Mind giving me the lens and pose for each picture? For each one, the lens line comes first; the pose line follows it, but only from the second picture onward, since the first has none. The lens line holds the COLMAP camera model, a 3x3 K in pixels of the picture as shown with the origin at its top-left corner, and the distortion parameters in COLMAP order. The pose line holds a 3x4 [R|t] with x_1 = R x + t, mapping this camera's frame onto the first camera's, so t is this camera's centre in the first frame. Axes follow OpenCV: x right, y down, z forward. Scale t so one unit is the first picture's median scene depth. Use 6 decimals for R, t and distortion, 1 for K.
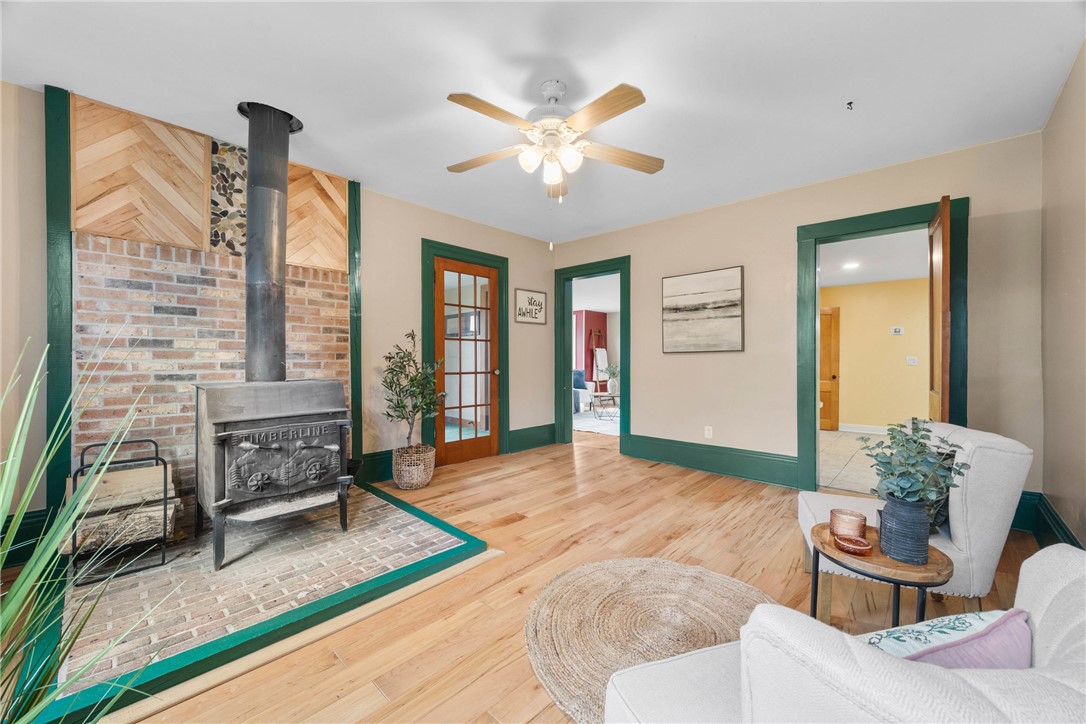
lens RADIAL K [[417.2, 0, 543.7], [0, 417.2, 359.4], [0, 0, 1]] dist [-0.003917, 0.000920]
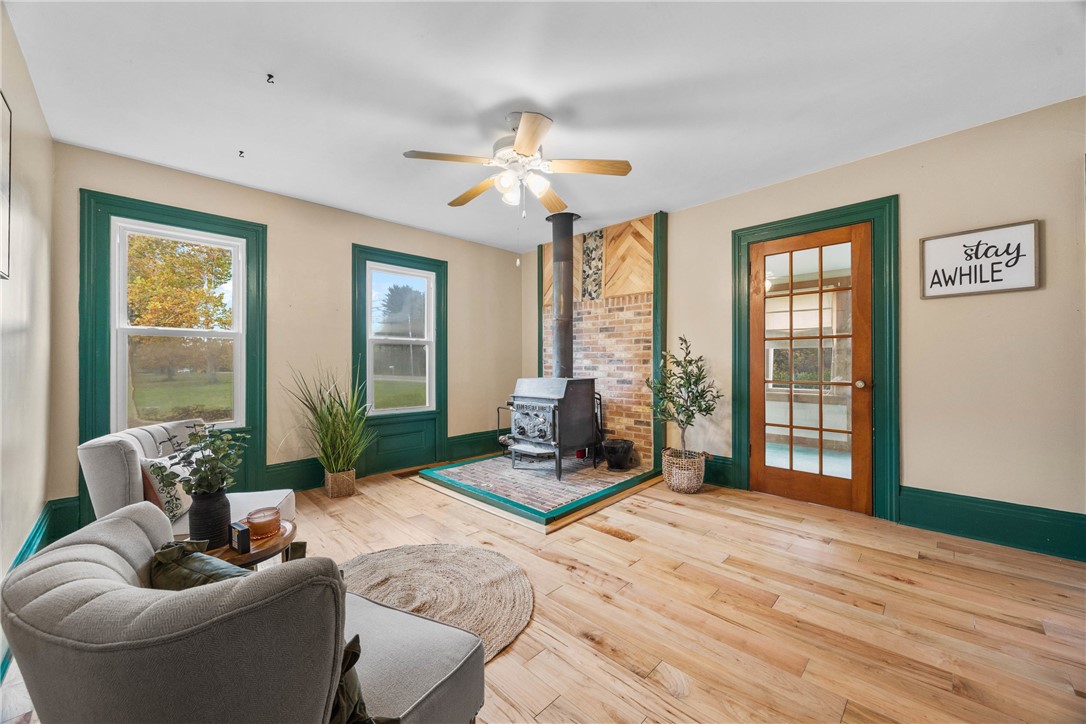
lens RADIAL K [[417.2, 0, 547.2], [0, 417.2, 364.6], [0, 0, 1]] dist [-0.003917, 0.000920]
pose [[-0.030588, 0.003497, -0.999526, 0.859517], [0.000793, 0.999994, 0.003474, -0.003984], [0.999532, -0.000687, -0.030591, 0.852929]]
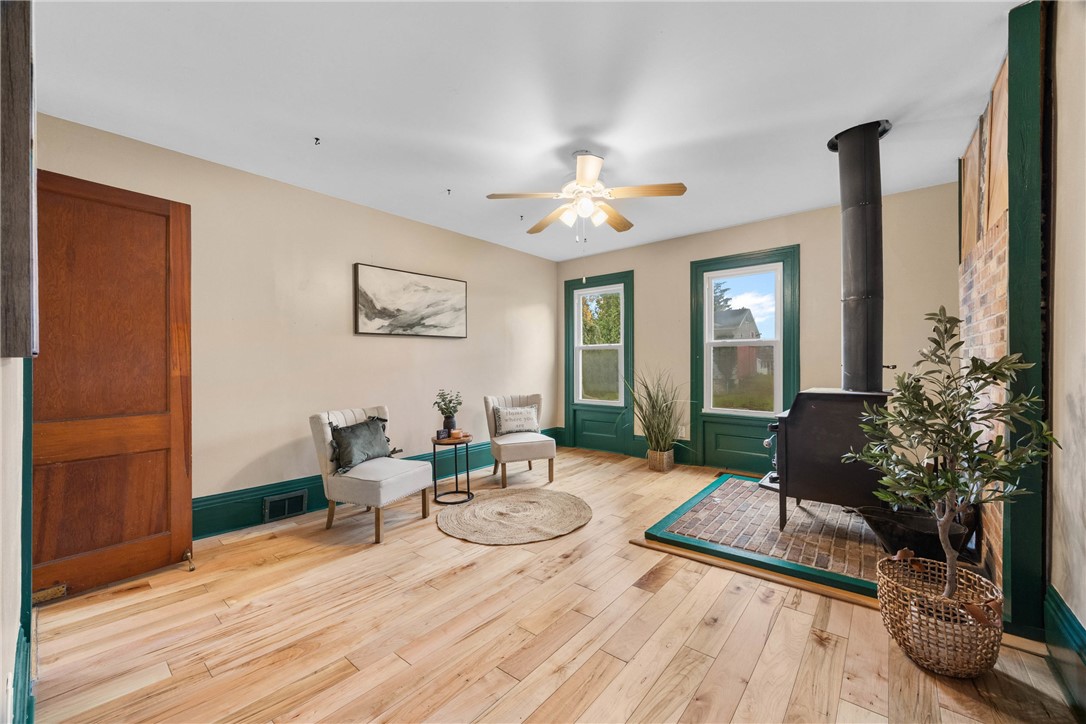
lens RADIAL K [[417.2, 0, 539.7], [0, 417.2, 360.6], [0, 0, 1]] dist [-0.003917, 0.000920]
pose [[-0.999161, 0.005779, -0.040548, 0.155912], [0.005860, 0.999981, -0.001871, -0.020370], [0.040536, -0.002107, -0.999176, 1.737928]]
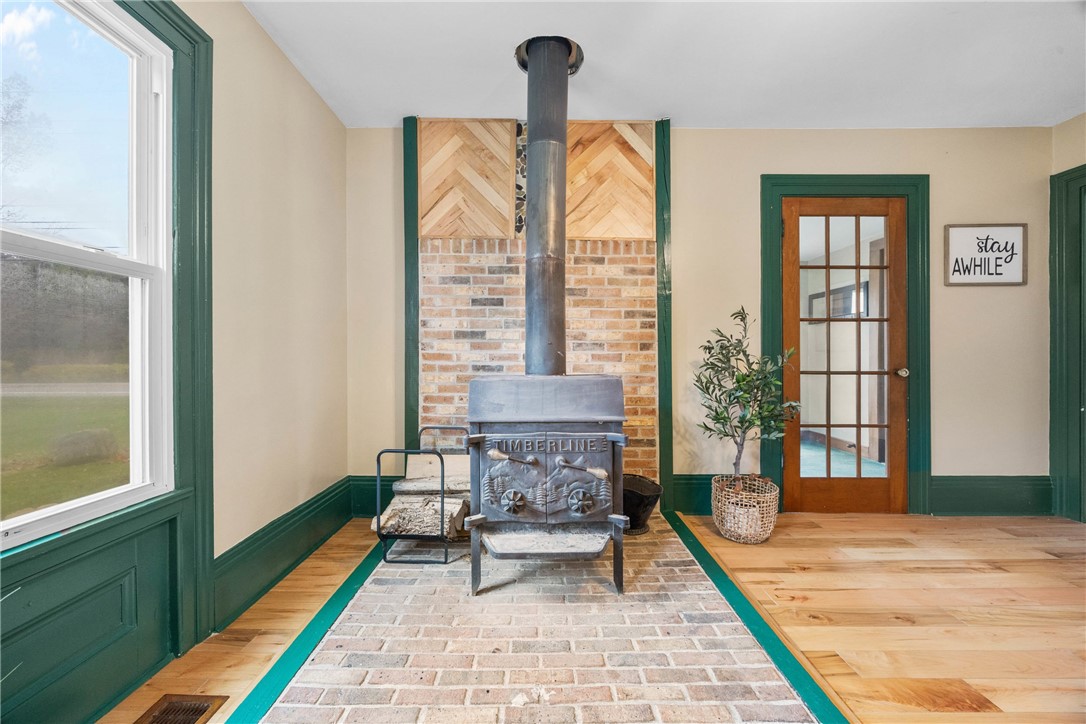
lens RADIAL K [[417.2, 0, 542.7], [0, 417.2, 358.5], [0, 0, 1]] dist [-0.003917, 0.000920]
pose [[0.682410, 0.001854, -0.730967, -0.047954], [-0.001234, 0.999998, 0.001384, 0.016131], [0.730969, -0.000043, 0.682411, 0.363732]]
